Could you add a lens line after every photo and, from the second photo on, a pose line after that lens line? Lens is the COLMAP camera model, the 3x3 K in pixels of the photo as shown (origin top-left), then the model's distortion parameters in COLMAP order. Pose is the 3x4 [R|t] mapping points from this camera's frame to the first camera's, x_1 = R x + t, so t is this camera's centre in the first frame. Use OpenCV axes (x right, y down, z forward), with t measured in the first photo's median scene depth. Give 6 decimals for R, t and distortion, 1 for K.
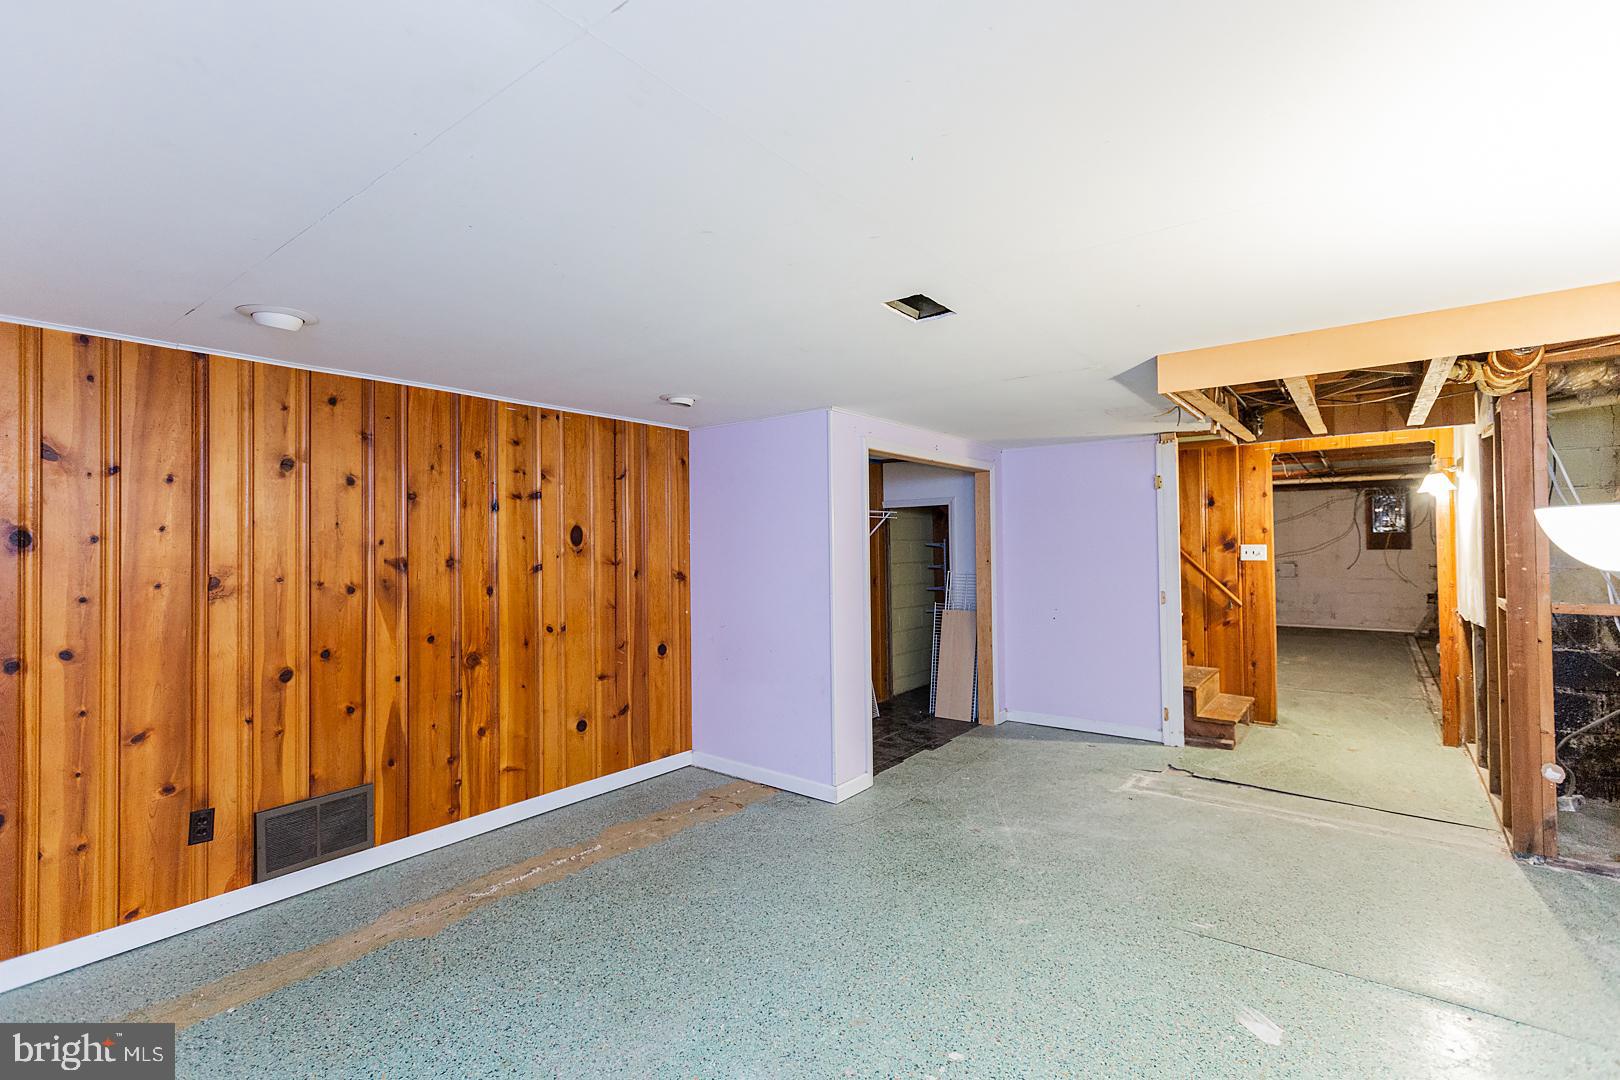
lens RADIAL K [[750.5, 0, 813.4], [0, 750.5, 536.0], [0, 0, 1]] dist [0.000351, 0.000141]
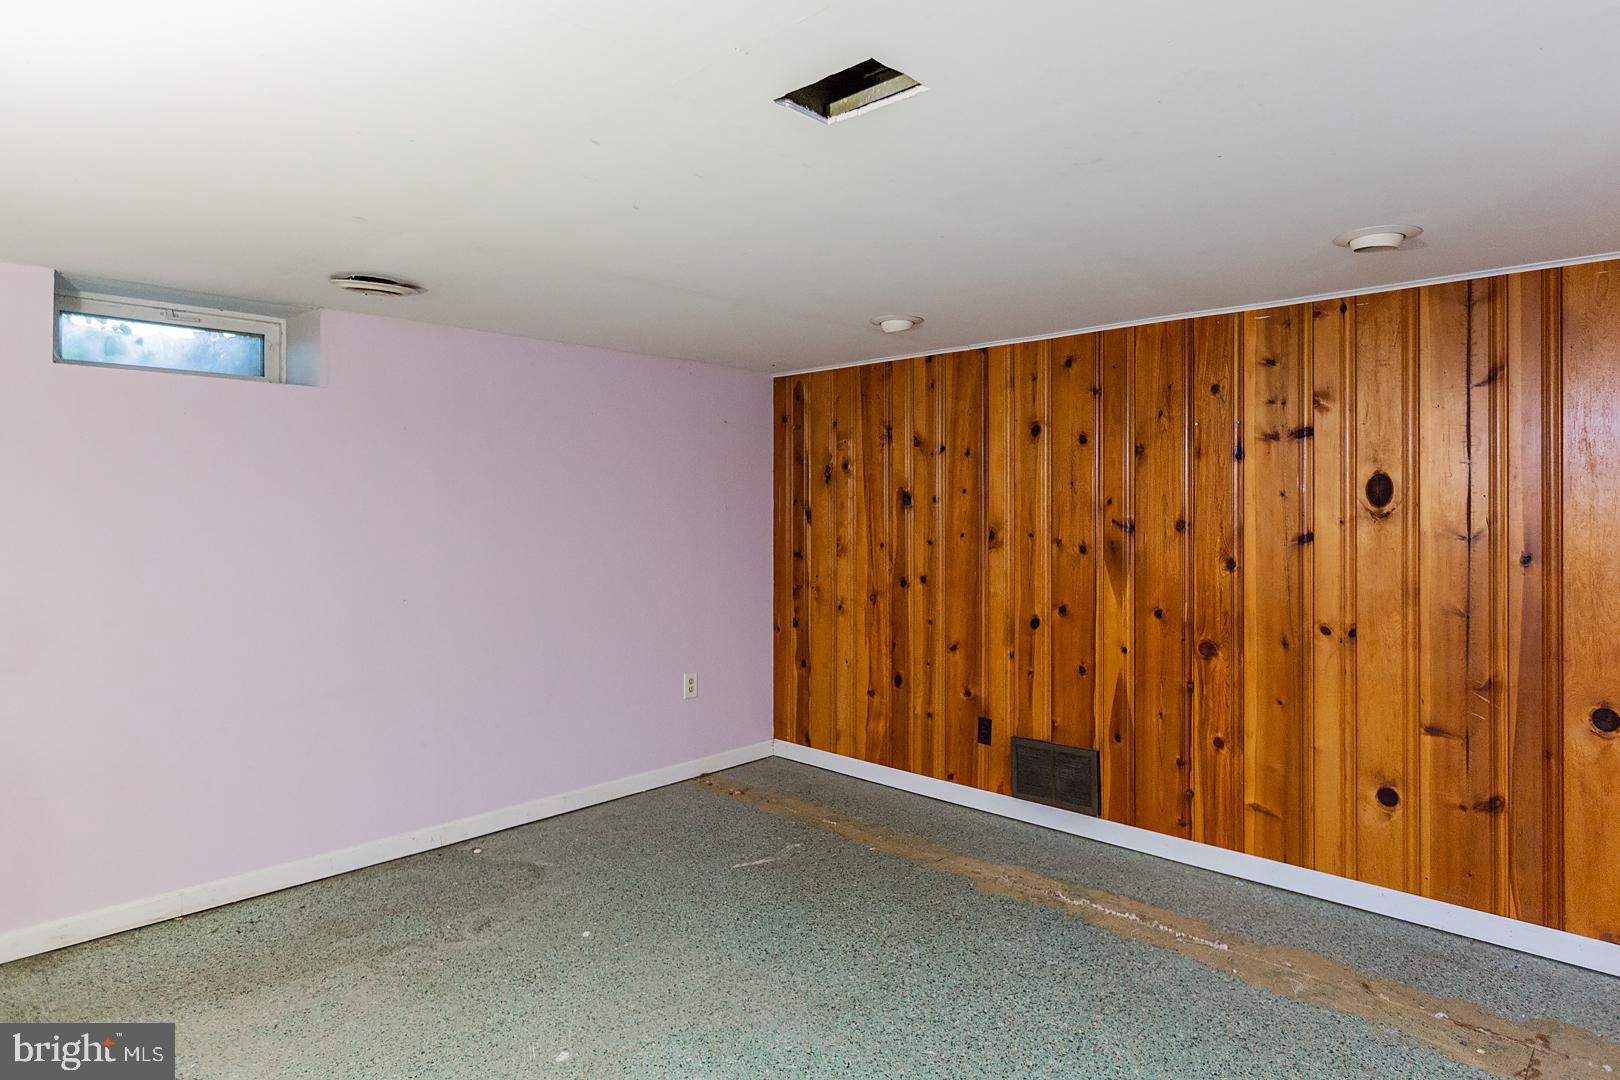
lens RADIAL K [[907.9, 0, 812.5], [0, 907.9, 508.2], [0, 0, 1]] dist [-0.001268, -0.000599]
pose [[-0.107882, 0.009252, -0.994121, 0.555443], [0.013876, 0.999873, 0.007799, 0.002801], [0.994067, -0.012953, -0.107996, 0.700752]]
